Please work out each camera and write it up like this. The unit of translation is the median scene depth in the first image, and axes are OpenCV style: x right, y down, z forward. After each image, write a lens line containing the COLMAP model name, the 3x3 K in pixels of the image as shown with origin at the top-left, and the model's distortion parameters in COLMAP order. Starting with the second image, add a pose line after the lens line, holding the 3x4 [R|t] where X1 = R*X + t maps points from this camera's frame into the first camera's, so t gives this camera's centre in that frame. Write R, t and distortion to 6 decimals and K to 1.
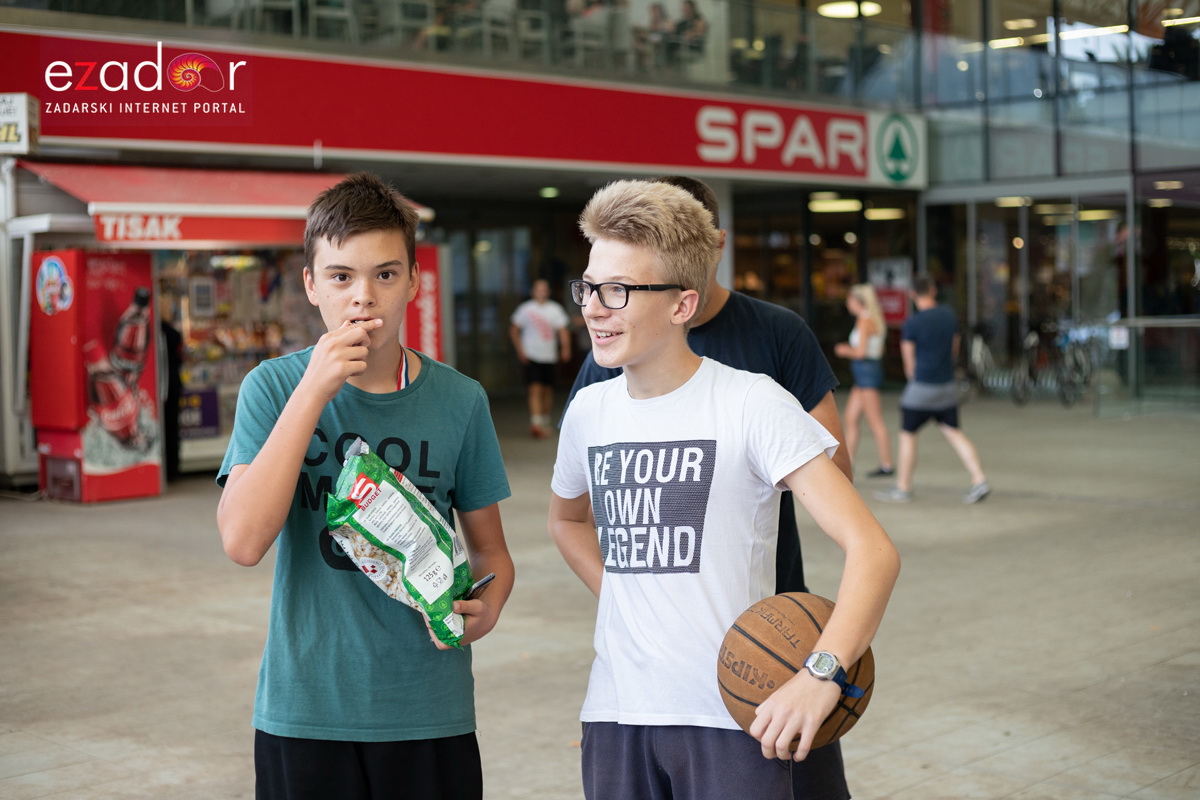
lens RADIAL K [[1724.4, 0, 602.6], [0, 1724.4, 411.1], [0, 0, 1]] dist [-0.087645, -0.097812]
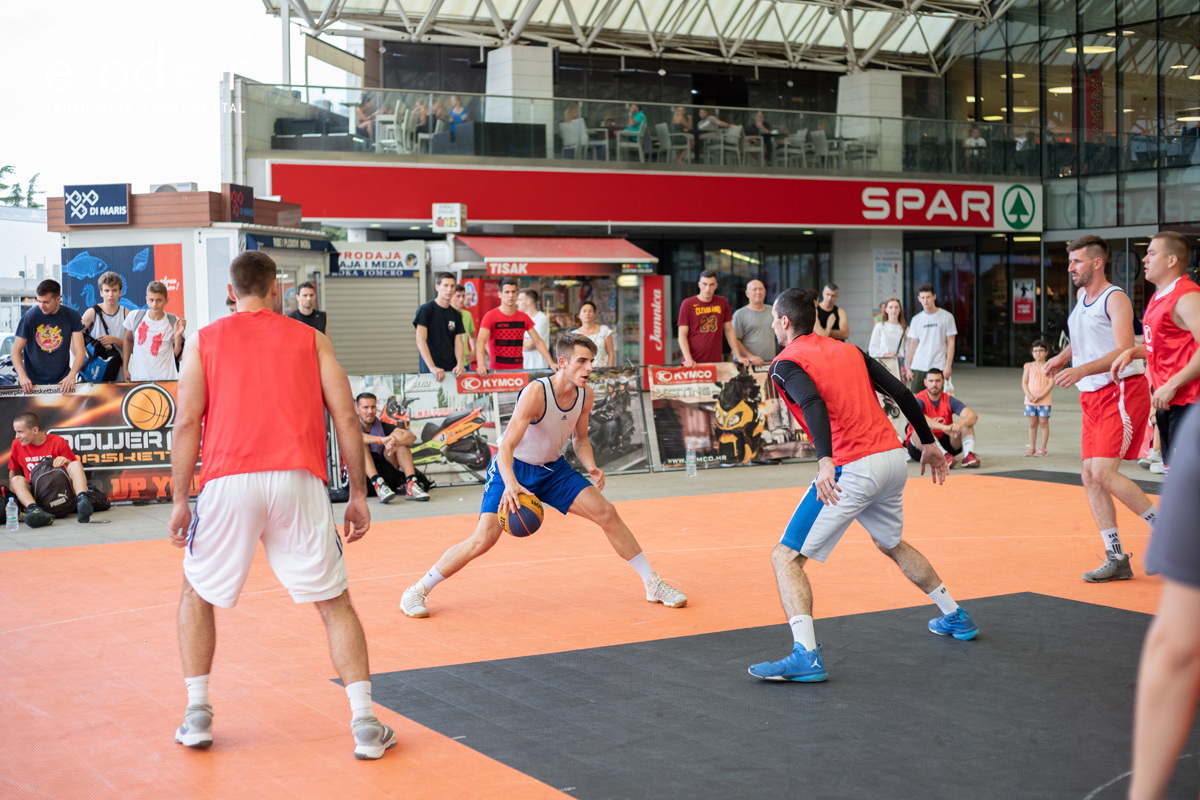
lens RADIAL K [[1768.8, 0, 593.9], [0, 1768.8, 399.3], [0, 0, 1]] dist [-0.085780, -0.111229]
pose [[0.959660, 0.024876, -0.280061, 0.339726], [-0.027198, 0.999620, -0.004404, 0.047400], [0.279845, 0.011844, 0.959972, -0.814054]]
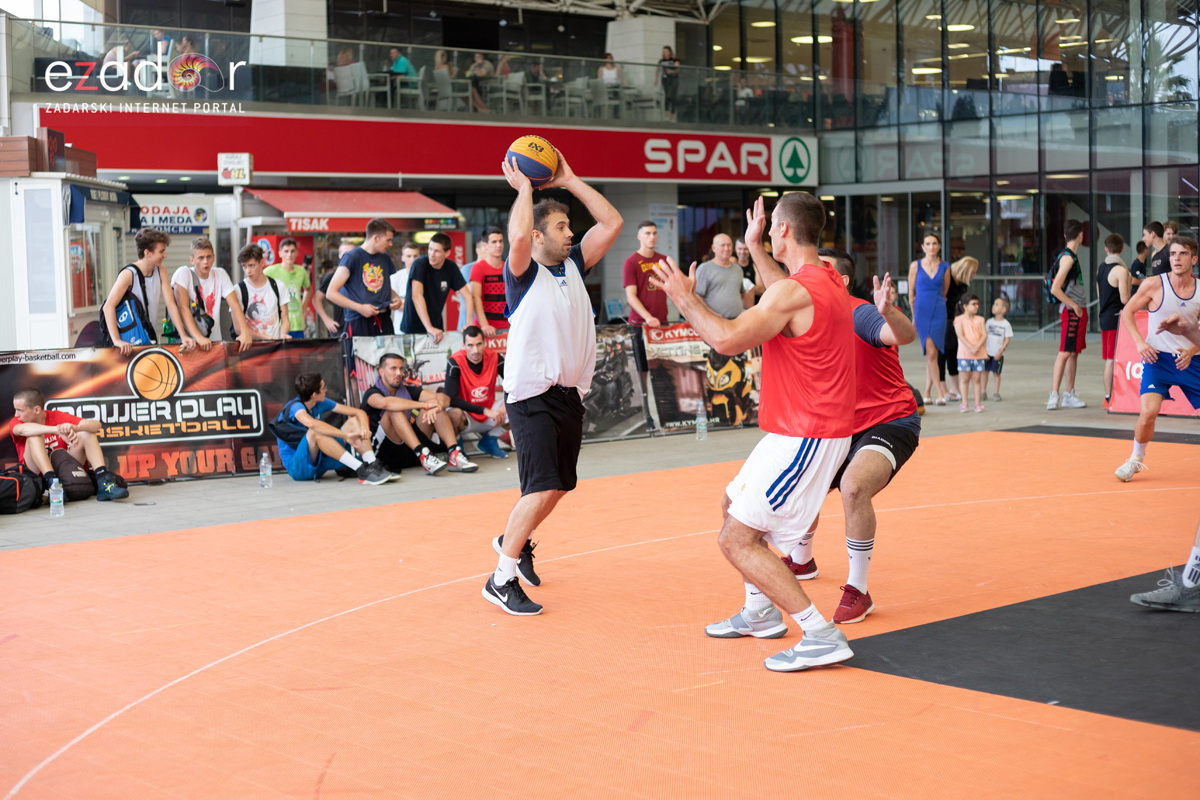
lens RADIAL K [[1914.2, 0, 558.8], [0, 1914.2, 322.6], [0, 0, 1]] dist [-0.107026, -0.062489]
pose [[0.996219, 0.007141, -0.086587, 0.153169], [-0.010023, 0.999408, -0.032897, 0.055710], [0.086301, 0.033640, 0.995701, -0.857432]]
